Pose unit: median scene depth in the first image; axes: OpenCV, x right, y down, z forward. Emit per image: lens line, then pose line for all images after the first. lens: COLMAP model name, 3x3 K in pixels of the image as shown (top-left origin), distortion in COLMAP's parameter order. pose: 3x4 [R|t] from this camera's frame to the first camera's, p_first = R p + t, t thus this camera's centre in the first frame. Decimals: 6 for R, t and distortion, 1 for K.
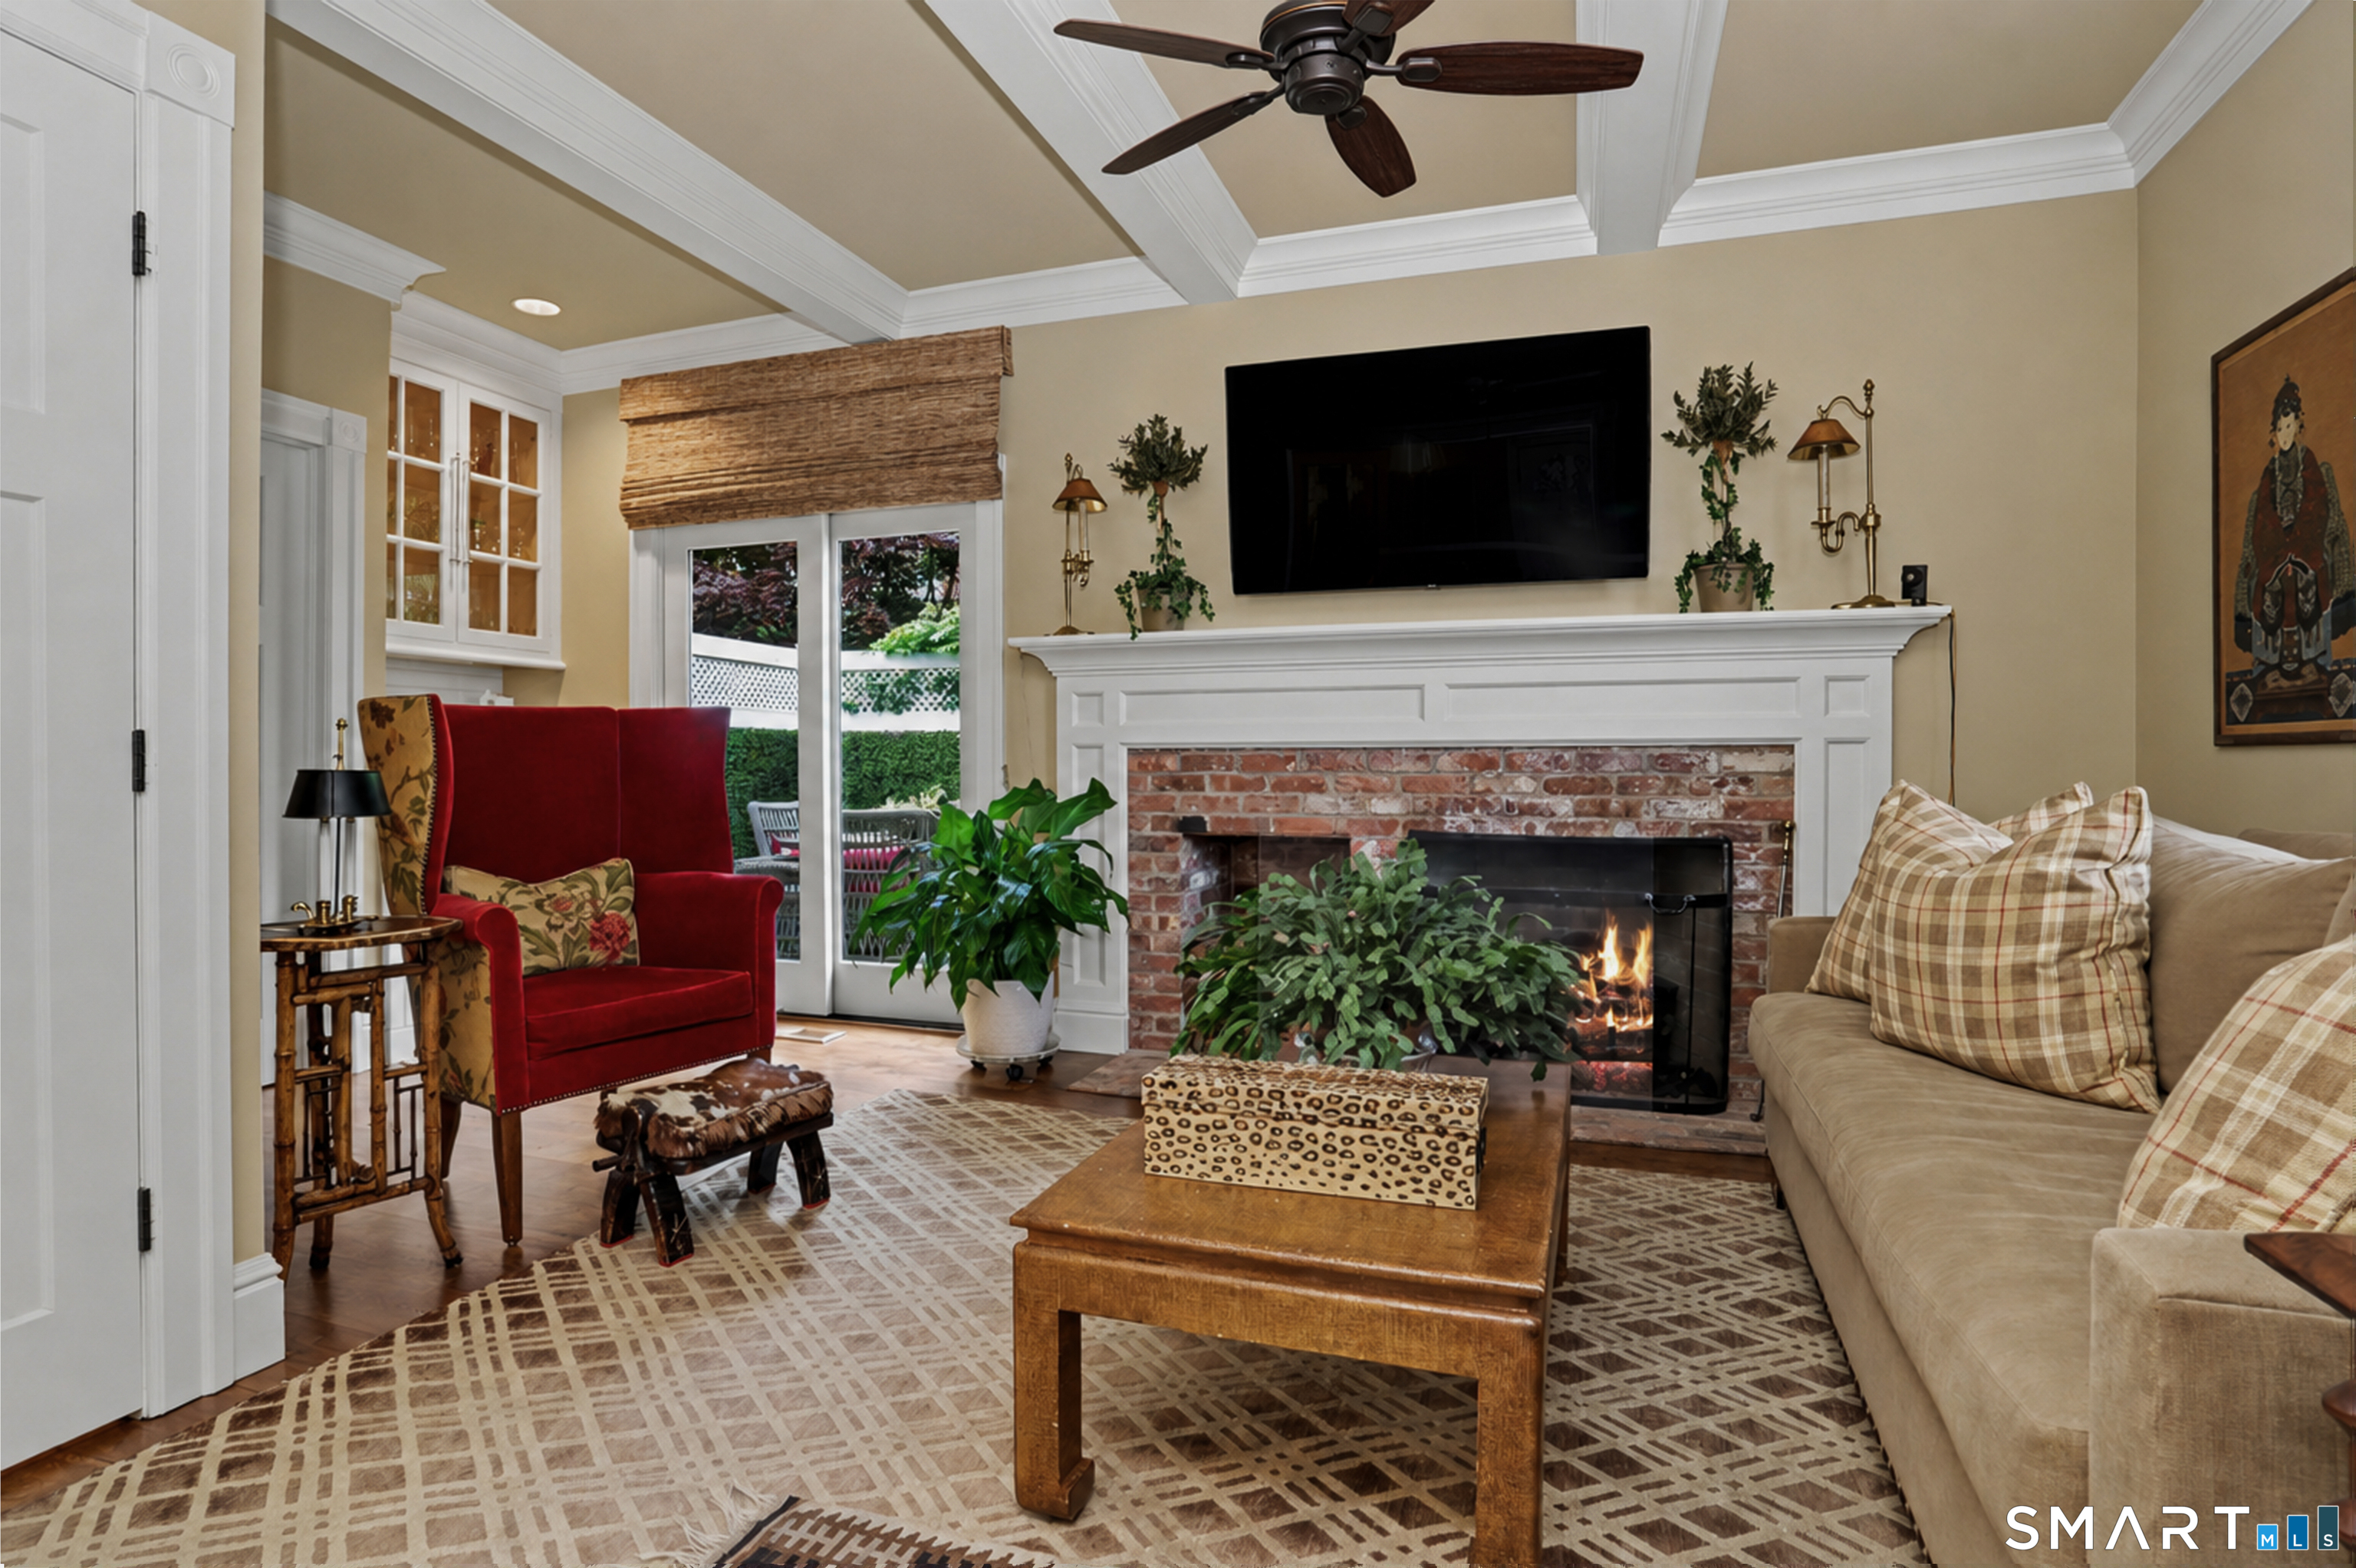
lens RADIAL K [[1166.1, 0, 1178.0], [0, 1166.1, 784.0], [0, 0, 1]] dist [-0.069239, 0.034375]
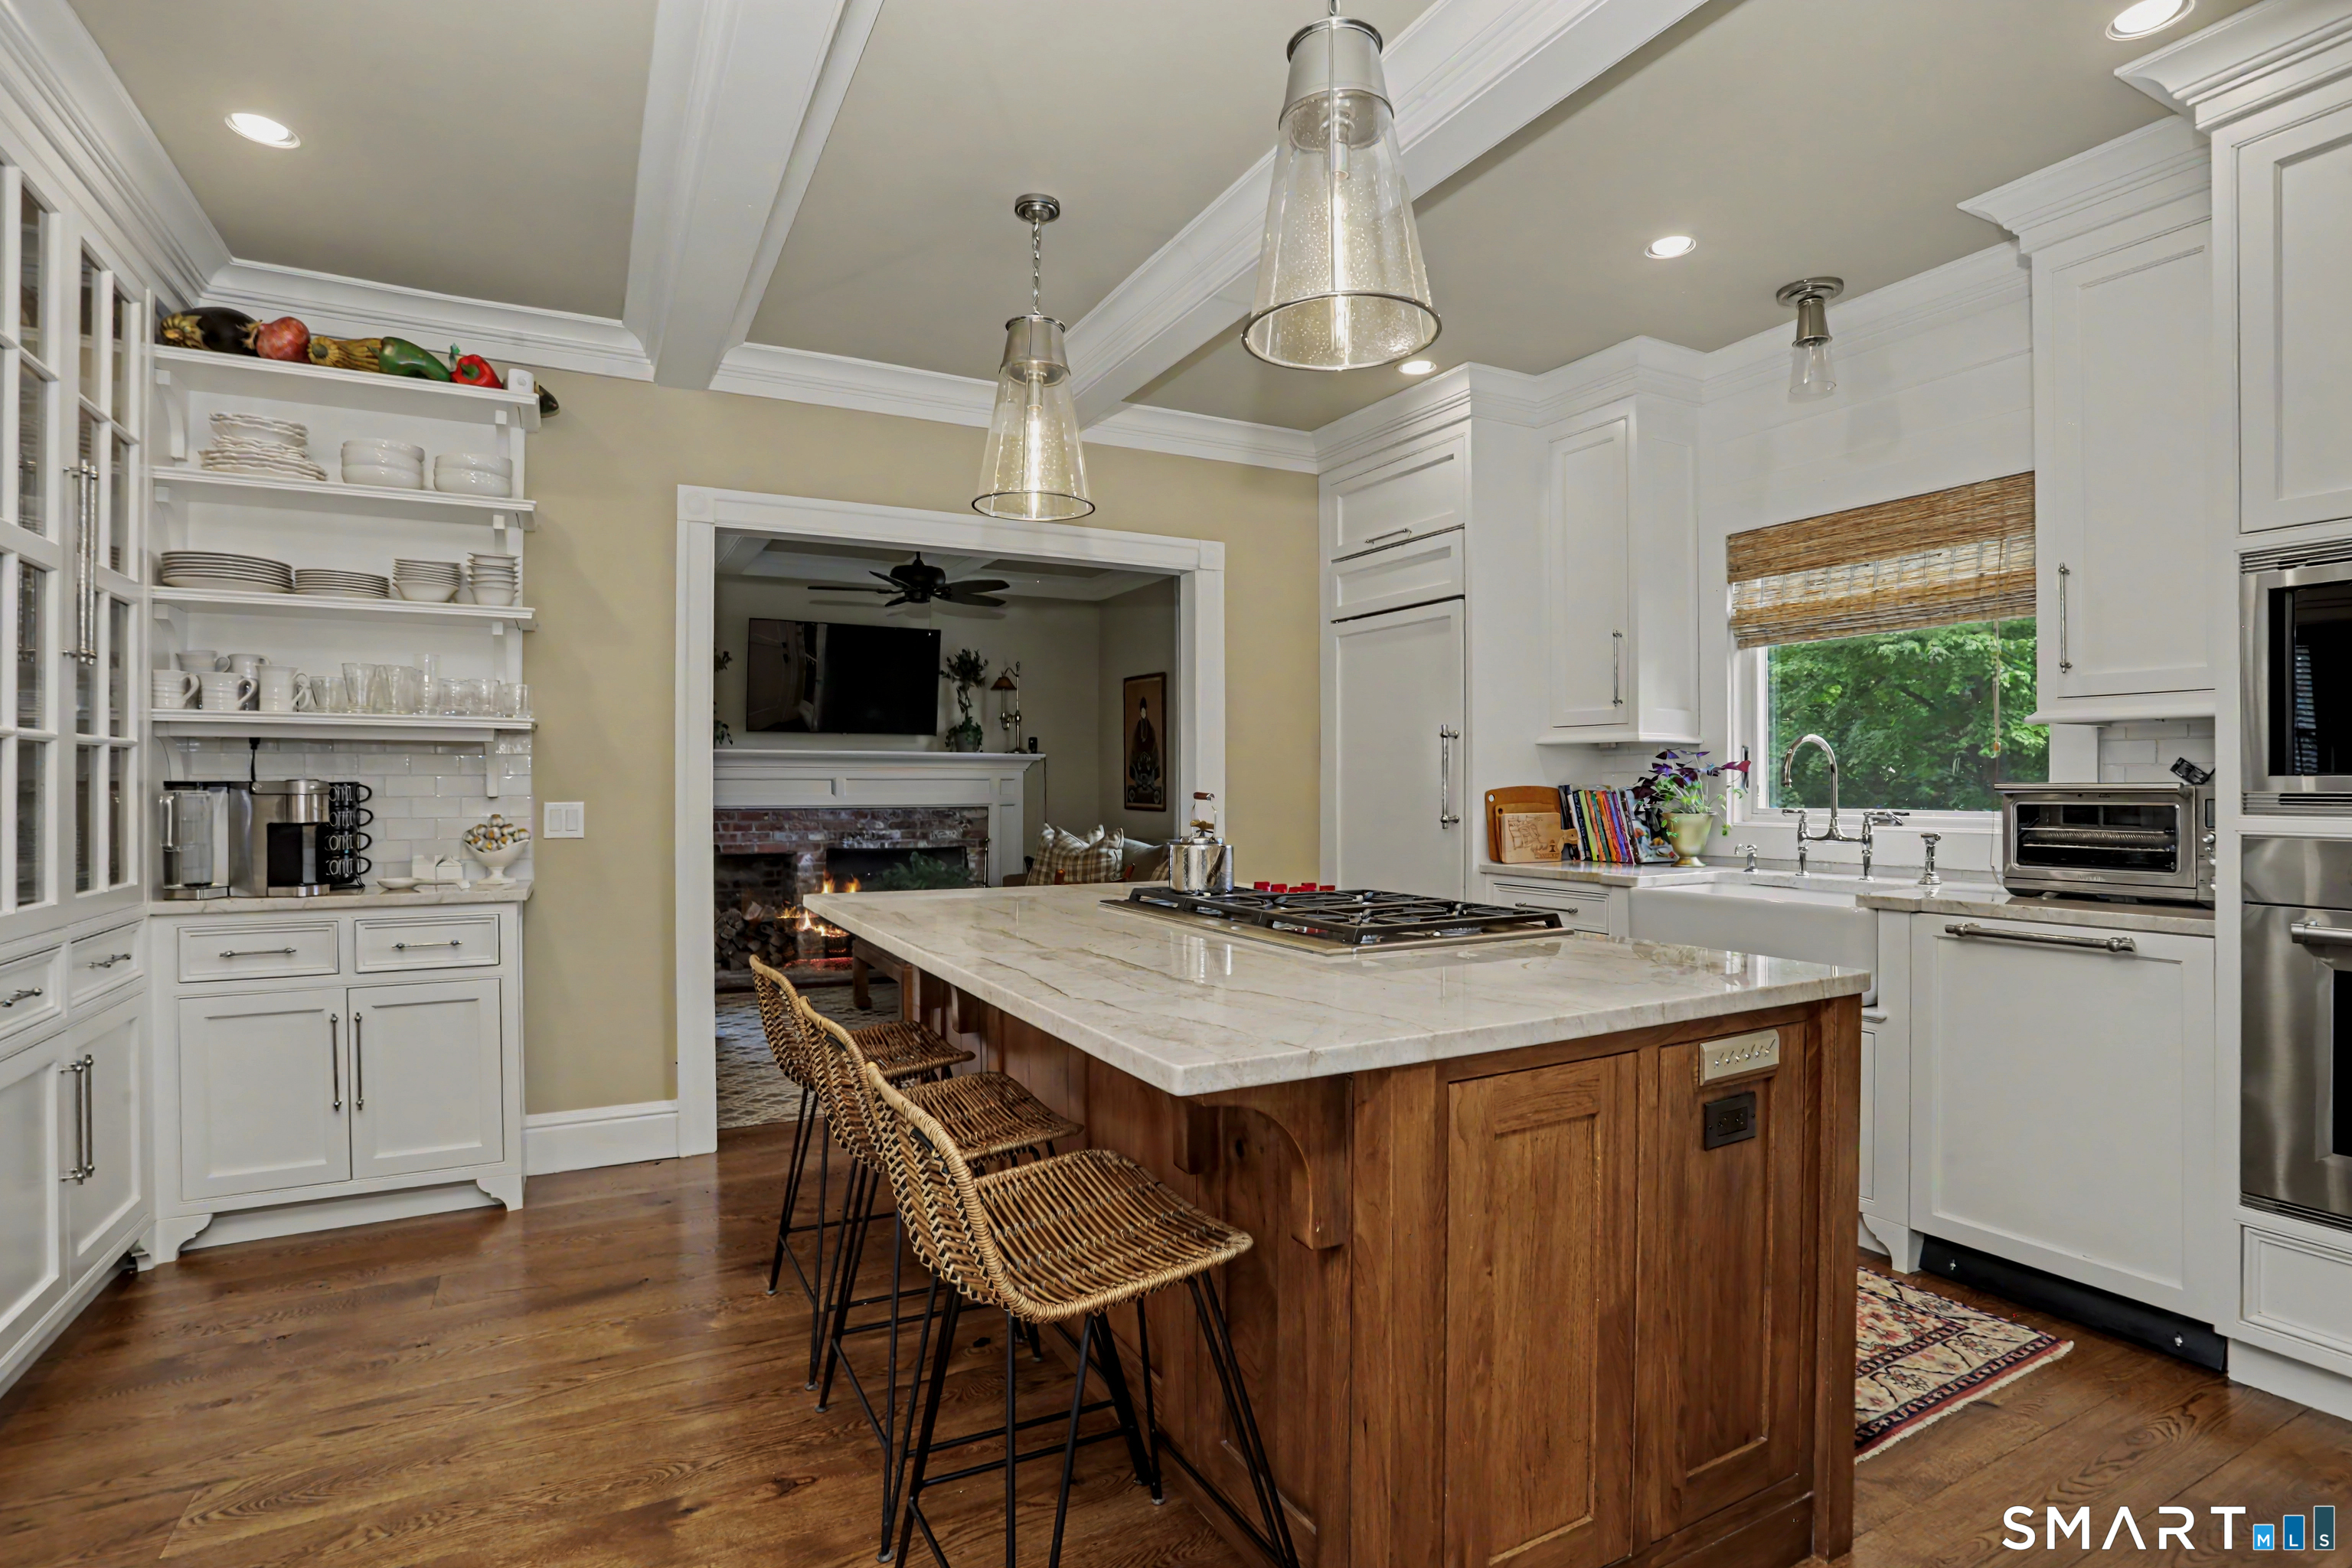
lens RADIAL K [[1164.3, 0, 1176.0], [0, 1164.3, 784.0], [0, 0, 1]] dist [-0.069239, 0.034375]
pose [[0.664823, 0.000287, 0.747001, -0.911850], [0.004202, 0.999983, -0.004124, -0.062011], [-0.746989, 0.005881, 0.664811, -0.818120]]
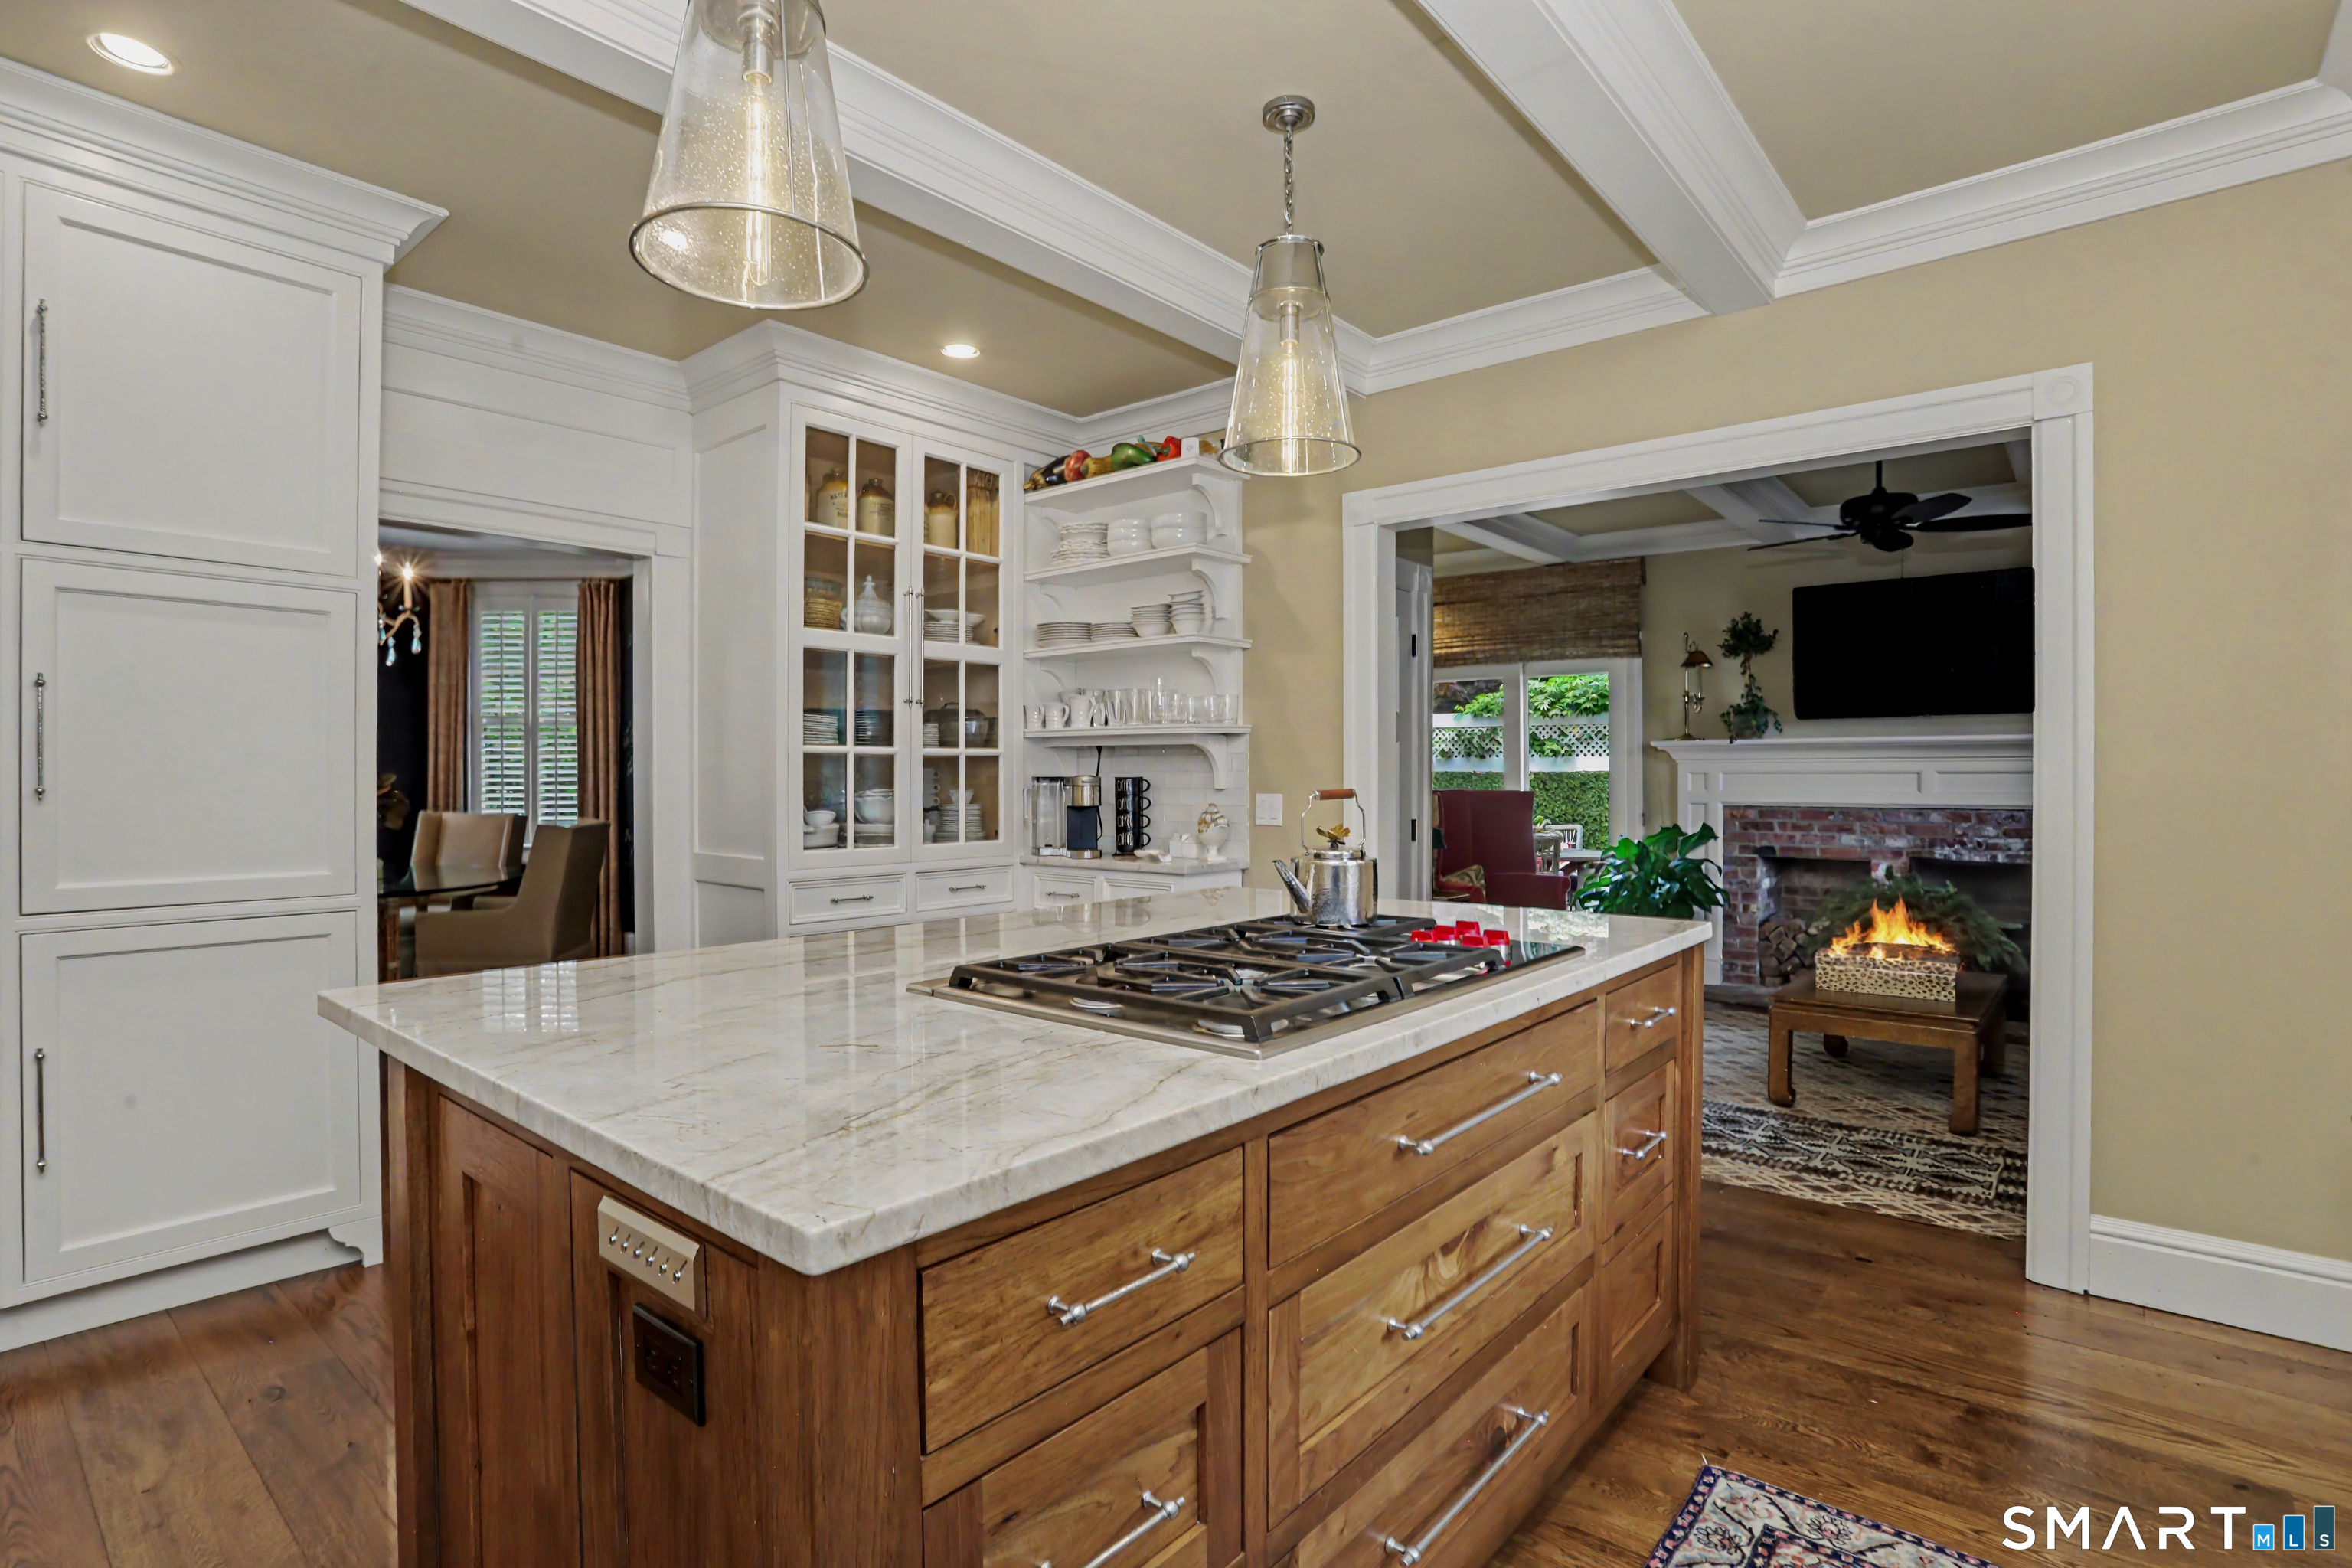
lens RADIAL K [[1164.3, 0, 1176.0], [0, 1164.3, 784.0], [0, 0, 1]] dist [-0.069239, 0.034375]
pose [[0.940971, 0.000228, -0.338488, -0.238764], [-0.000958, 0.999998, -0.001990, -0.059837], [0.338487, 0.002196, 0.940968, -0.887291]]
